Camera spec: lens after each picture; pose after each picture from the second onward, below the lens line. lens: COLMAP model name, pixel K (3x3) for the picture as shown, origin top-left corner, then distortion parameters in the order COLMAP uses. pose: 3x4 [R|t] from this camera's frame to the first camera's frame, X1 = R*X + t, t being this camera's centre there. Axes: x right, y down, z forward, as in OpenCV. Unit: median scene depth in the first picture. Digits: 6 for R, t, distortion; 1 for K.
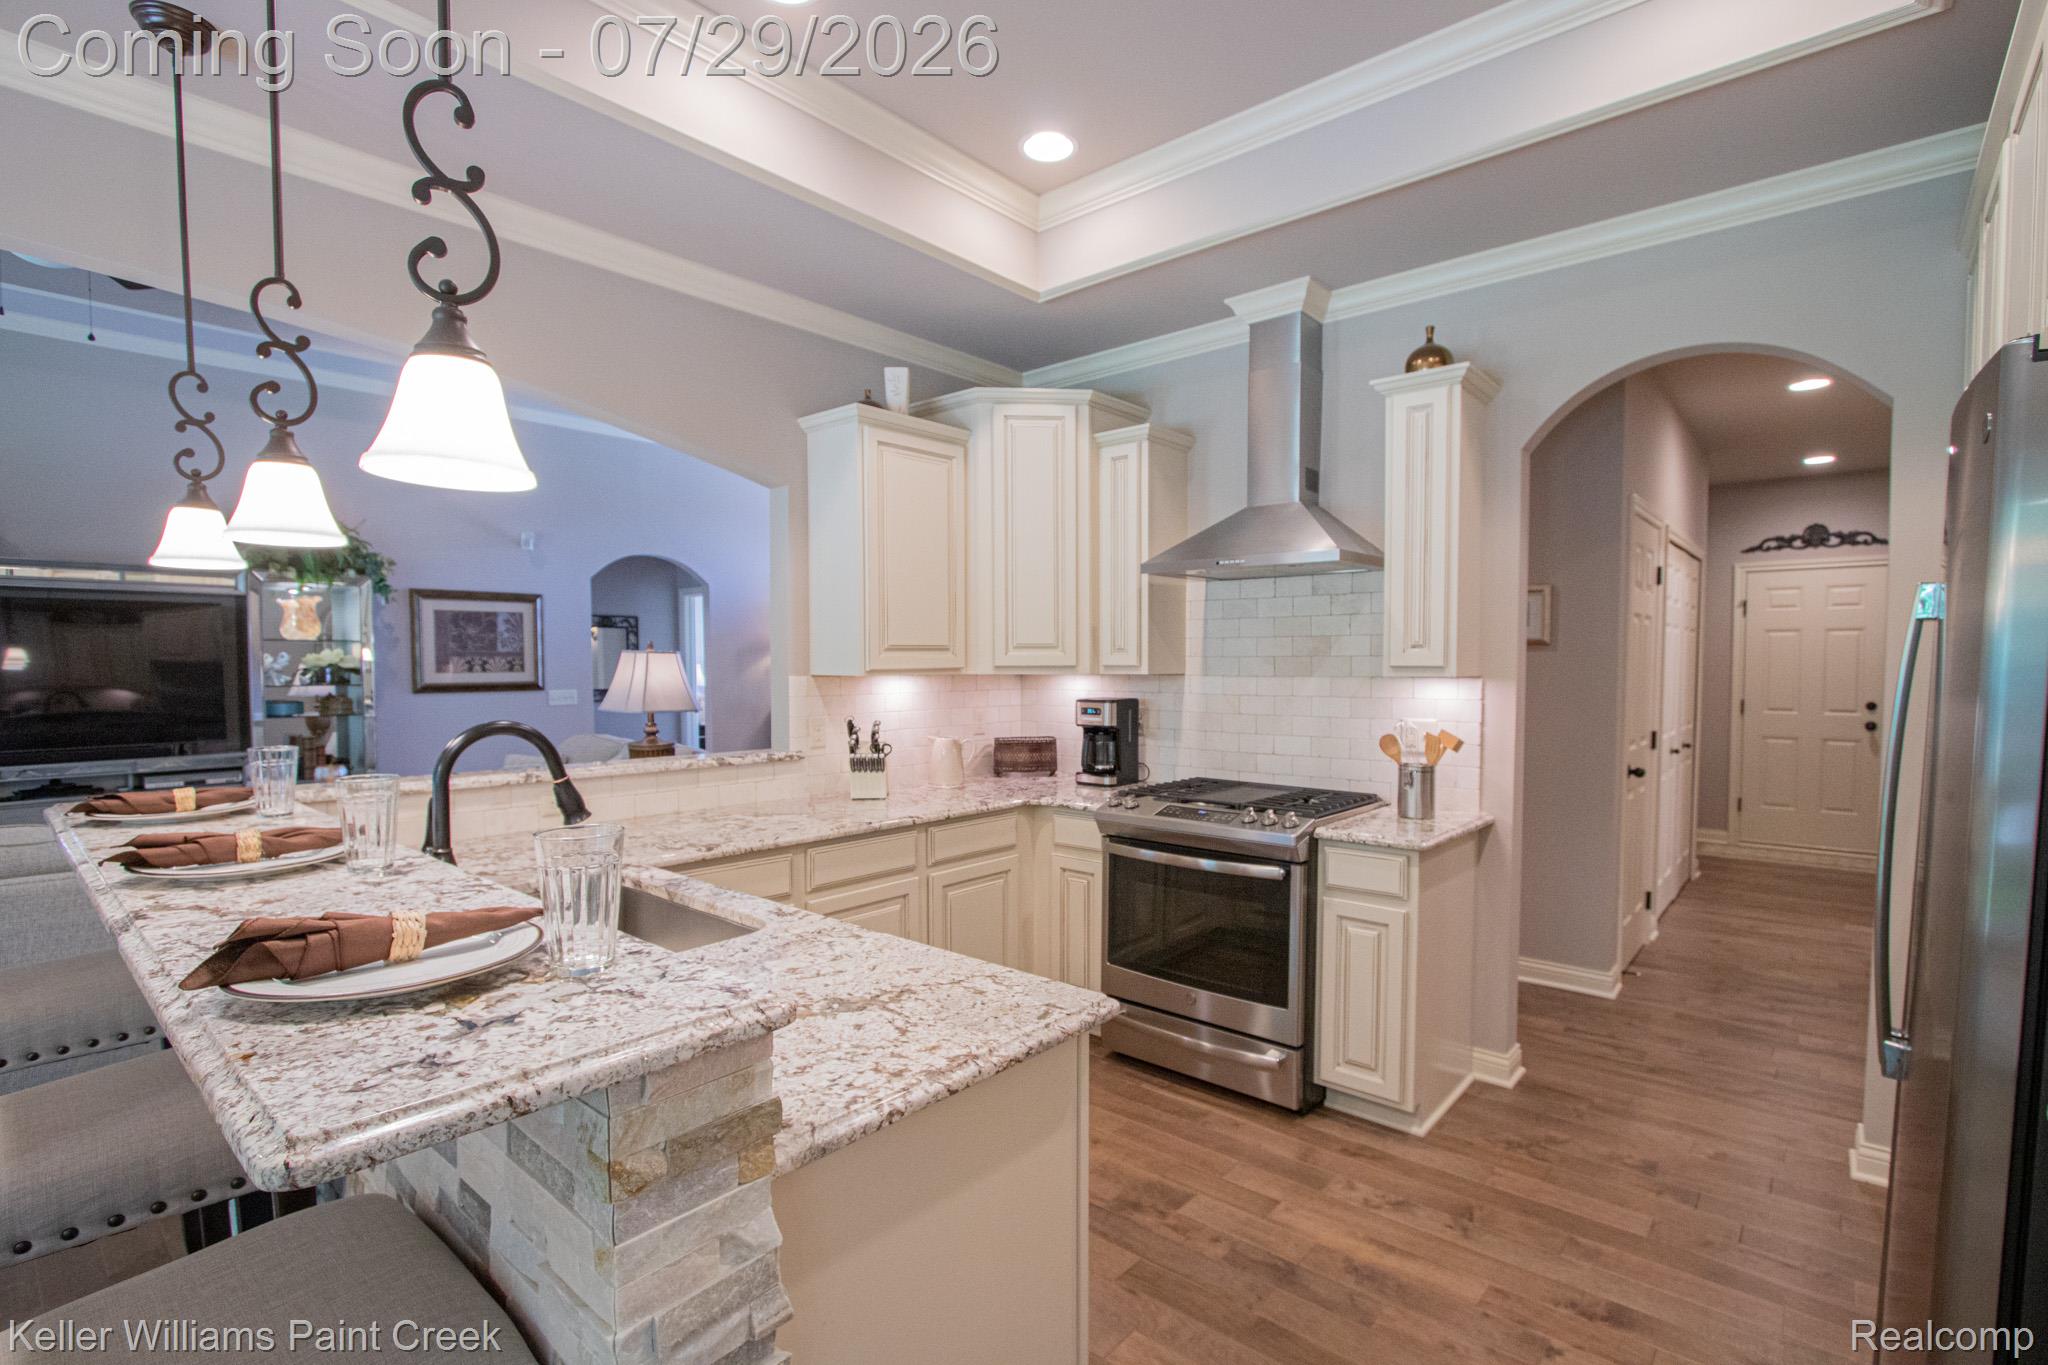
lens RADIAL K [[962.9, 0, 1037.3], [0, 962.9, 704.0], [0, 0, 1]] dist [-0.011632, -0.000500]
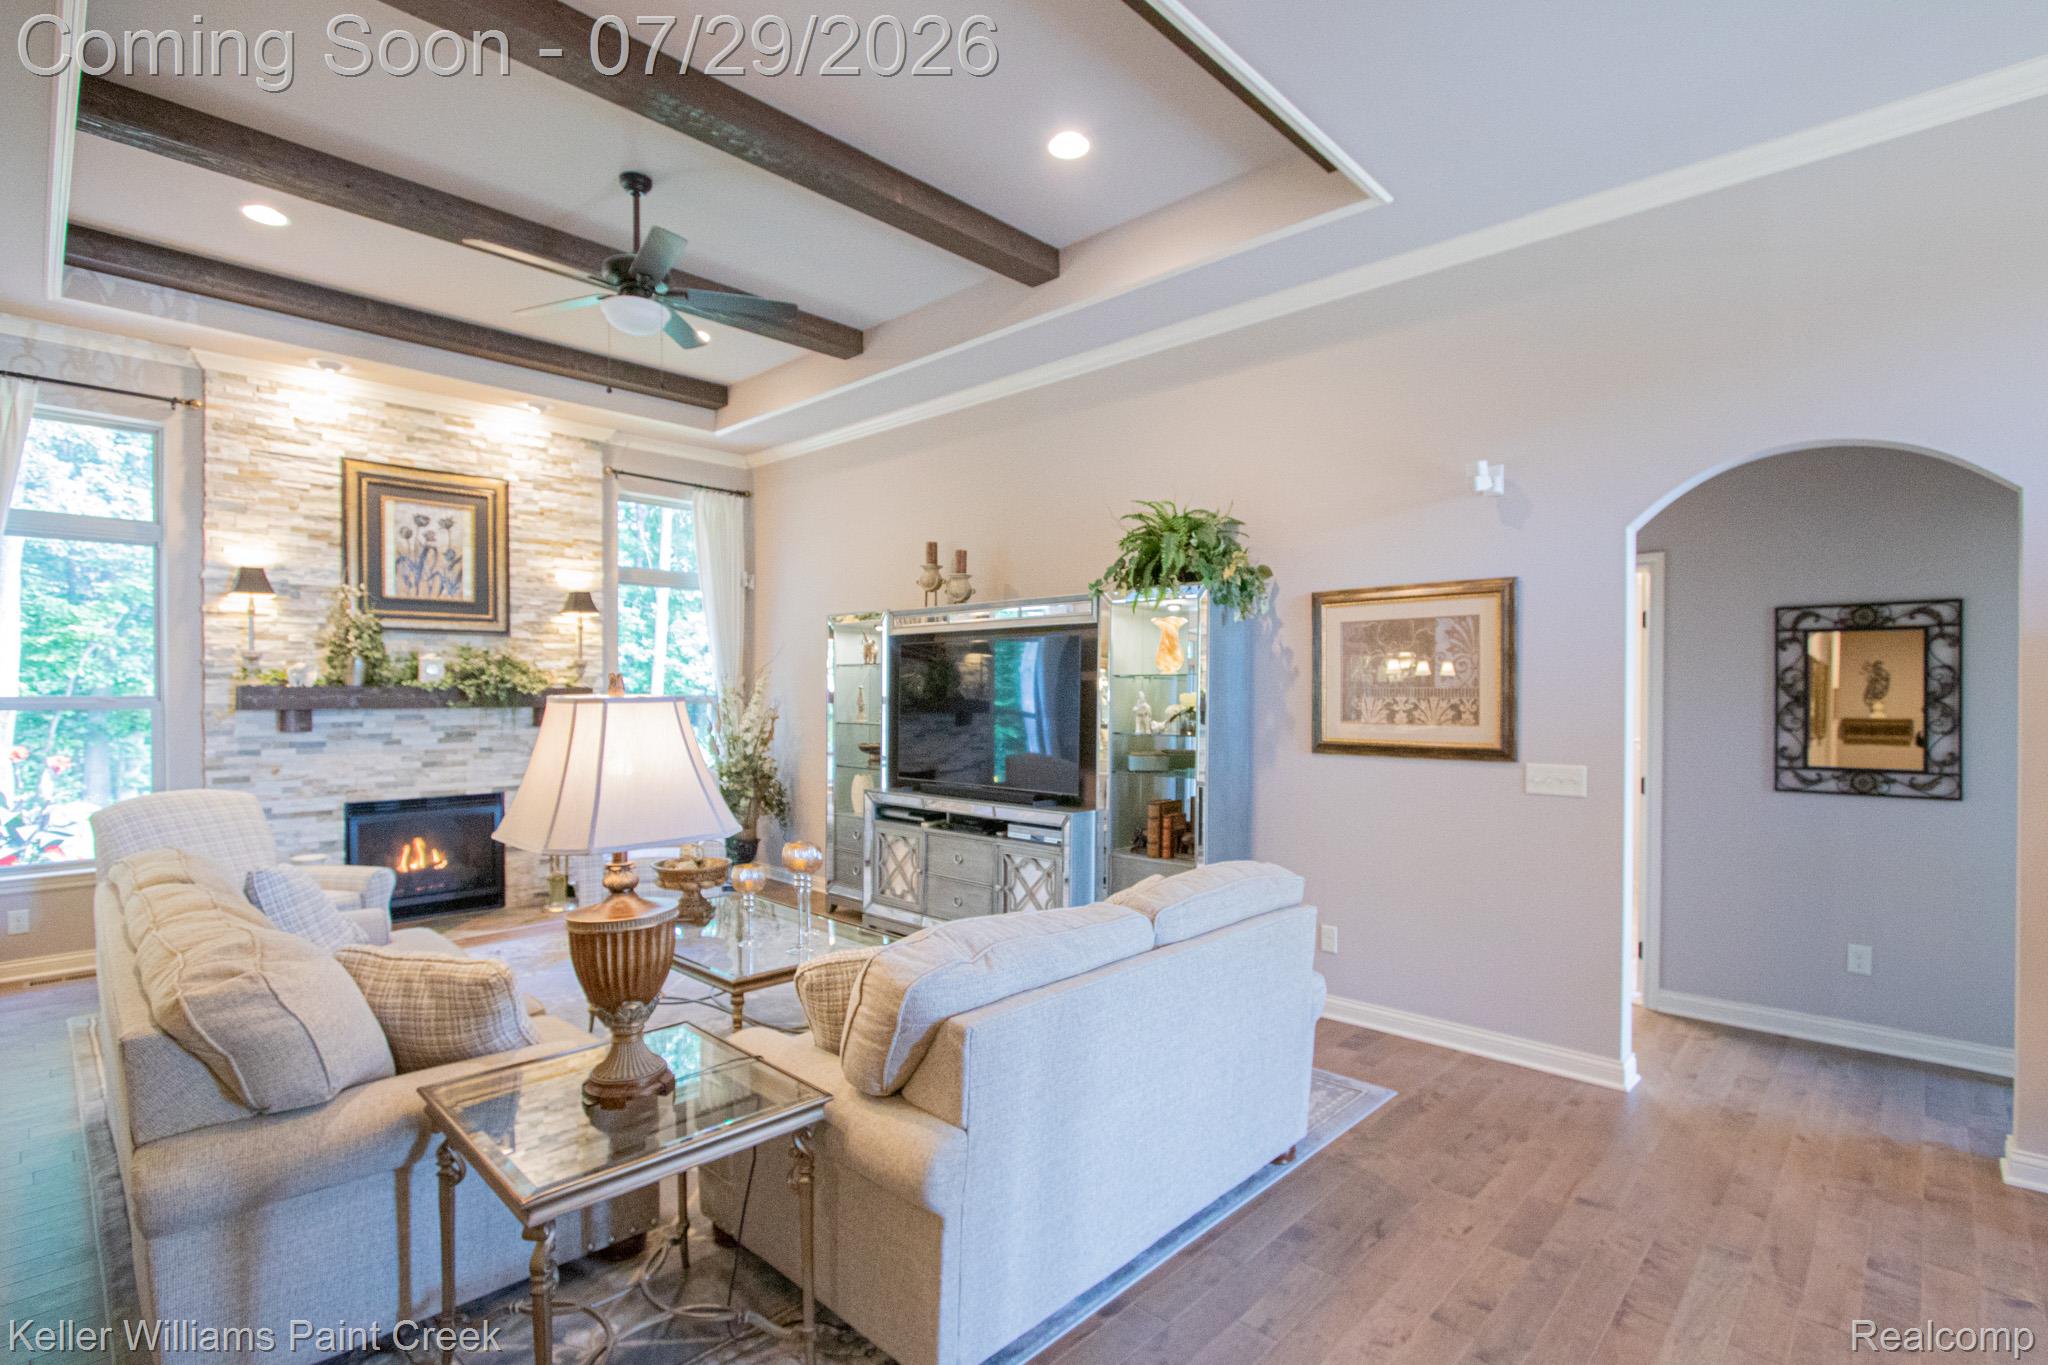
lens RADIAL K [[962.9, 0, 1037.3], [0, 962.9, 704.0], [0, 0, 1]] dist [-0.011632, -0.000500]
pose [[-0.037375, 0.013534, -0.999210, 0.005306], [-0.046105, 0.998820, 0.015253, -0.043075], [0.998237, 0.046639, -0.036707, 0.789851]]
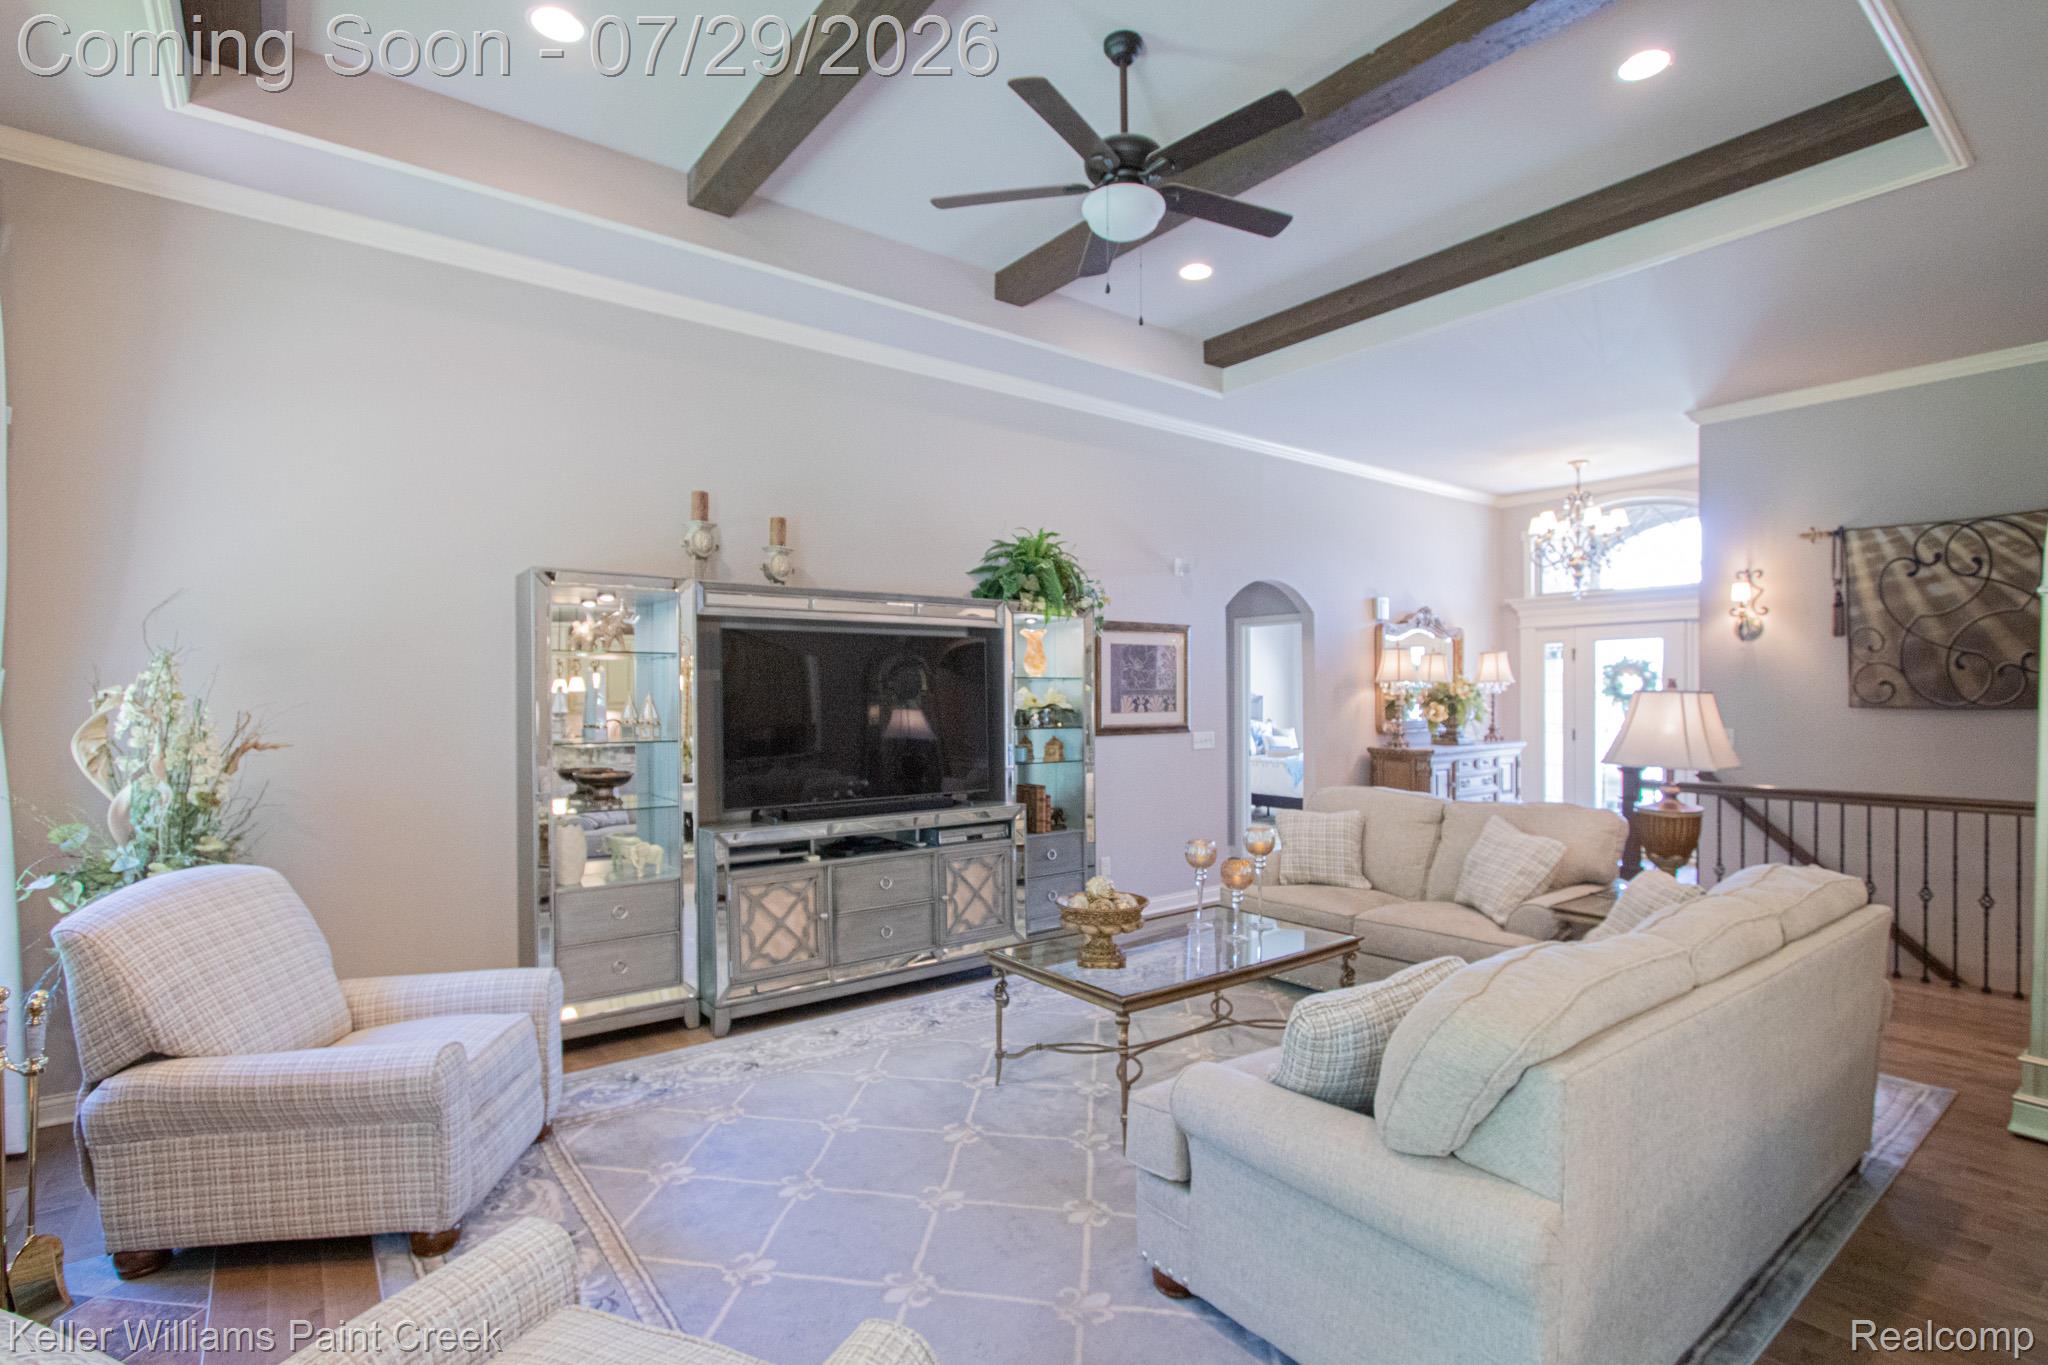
lens RADIAL K [[962.9, 0, 1037.3], [0, 962.9, 704.0], [0, 0, 1]] dist [-0.011632, -0.000500]
pose [[0.981145, -0.001434, -0.193270, -0.497783], [-0.005246, 0.999407, -0.034046, -0.009766], [0.193204, 0.034417, 0.980555, 0.099315]]
